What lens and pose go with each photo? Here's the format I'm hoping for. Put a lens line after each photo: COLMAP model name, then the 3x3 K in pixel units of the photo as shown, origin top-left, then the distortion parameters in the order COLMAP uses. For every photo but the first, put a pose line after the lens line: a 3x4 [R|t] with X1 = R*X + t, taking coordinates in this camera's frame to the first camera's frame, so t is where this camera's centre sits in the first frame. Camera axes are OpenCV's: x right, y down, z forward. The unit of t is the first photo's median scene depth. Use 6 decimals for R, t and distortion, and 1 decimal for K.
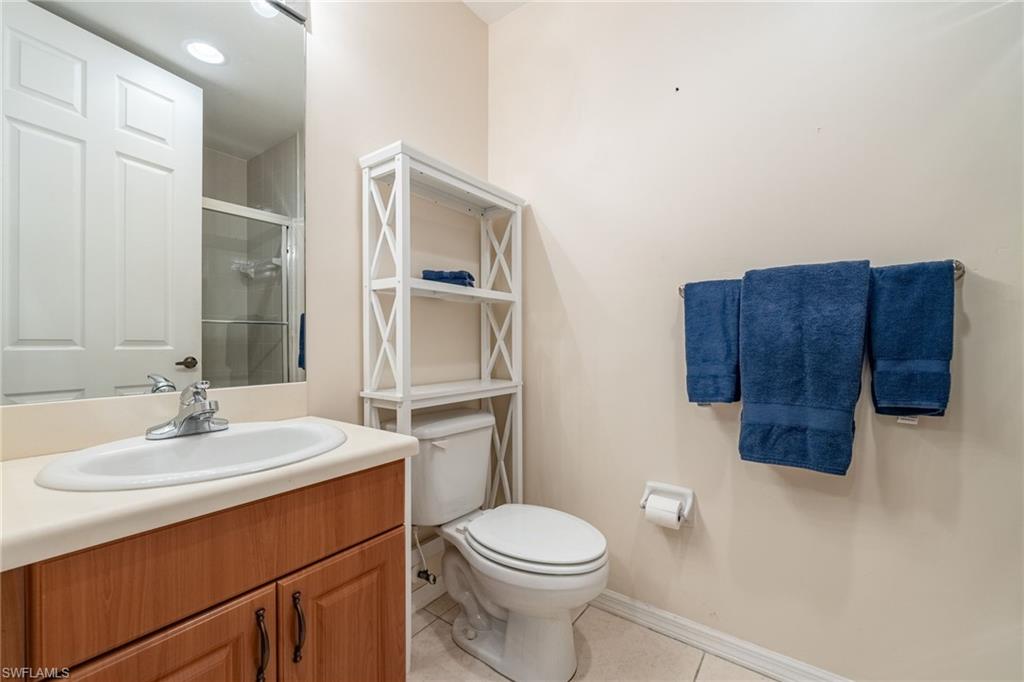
lens RADIAL K [[403.6, 0, 517.7], [0, 403.6, 345.6], [0, 0, 1]] dist [0.001727, -0.000046]
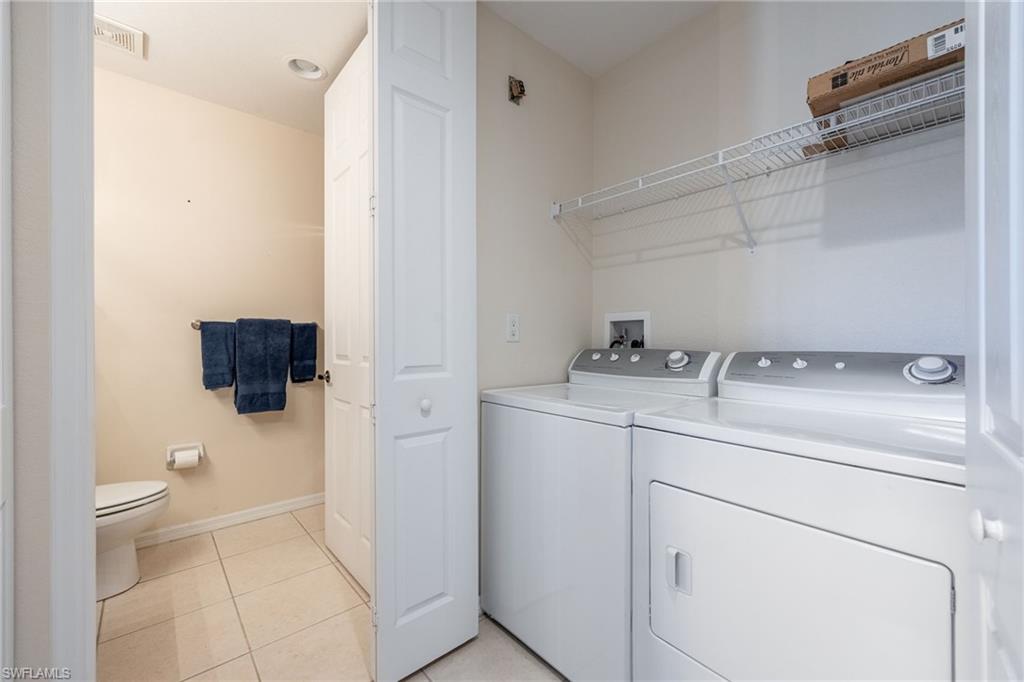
lens RADIAL K [[403.6, 0, 515.4], [0, 403.6, 341.7], [0, 0, 1]] dist [0.001727, -0.000046]
pose [[0.200109, -0.003812, 0.979766, -1.171096], [0.004231, 0.999986, 0.003027, -0.078408], [-0.979765, 0.003539, 0.200122, -0.766363]]
